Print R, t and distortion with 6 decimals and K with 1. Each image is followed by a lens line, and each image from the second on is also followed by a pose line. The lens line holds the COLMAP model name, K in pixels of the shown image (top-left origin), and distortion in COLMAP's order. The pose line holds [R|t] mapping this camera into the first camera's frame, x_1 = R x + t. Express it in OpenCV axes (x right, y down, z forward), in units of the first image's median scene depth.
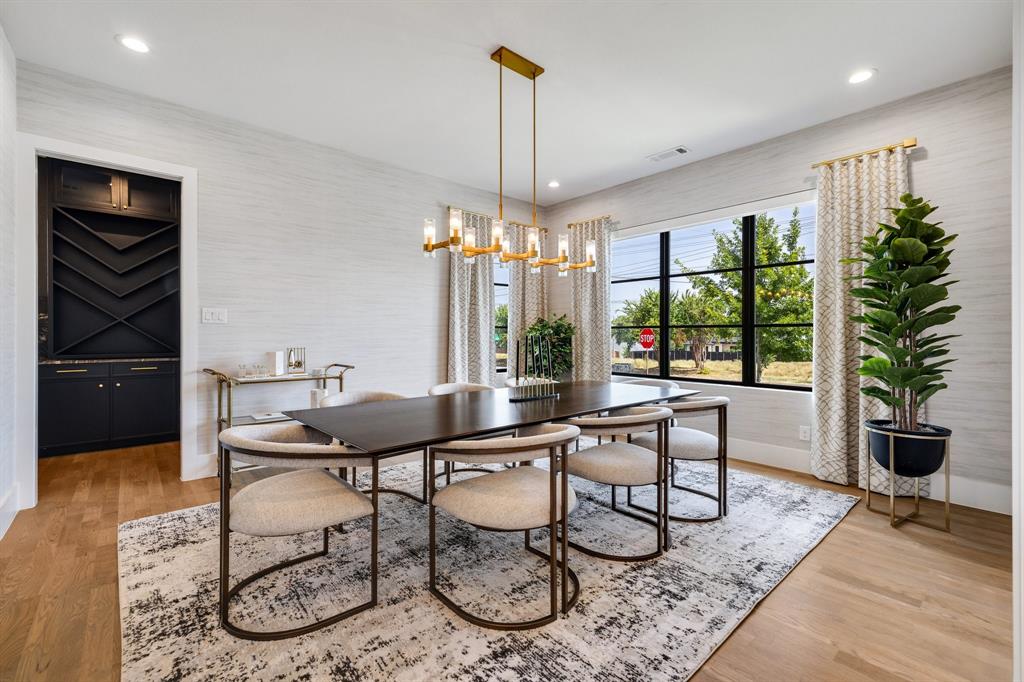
lens RADIAL K [[448.9, 0, 516.5], [0, 448.9, 343.8], [0, 0, 1]] dist [0.011130, -0.000595]
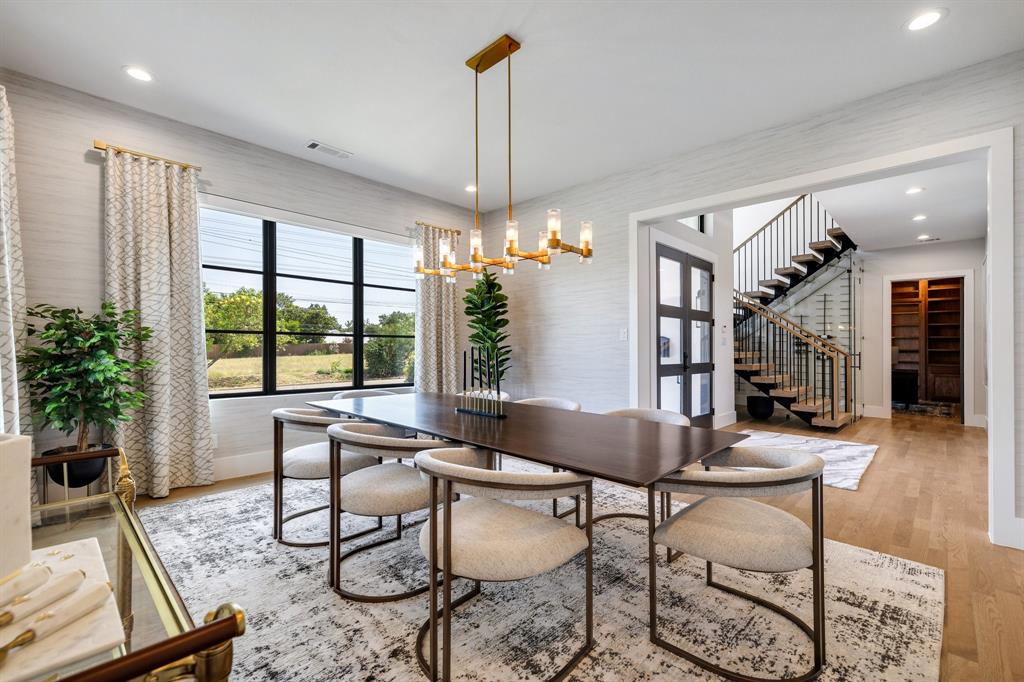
lens RADIAL K [[448.9, 0, 514.1], [0, 448.9, 335.9], [0, 0, 1]] dist [0.011130, -0.000595]
pose [[-0.090715, 0.019709, 0.995682, -1.295111], [0.005980, 0.999797, -0.019246, -0.029475], [-0.995859, 0.004209, -0.090815, 1.451965]]
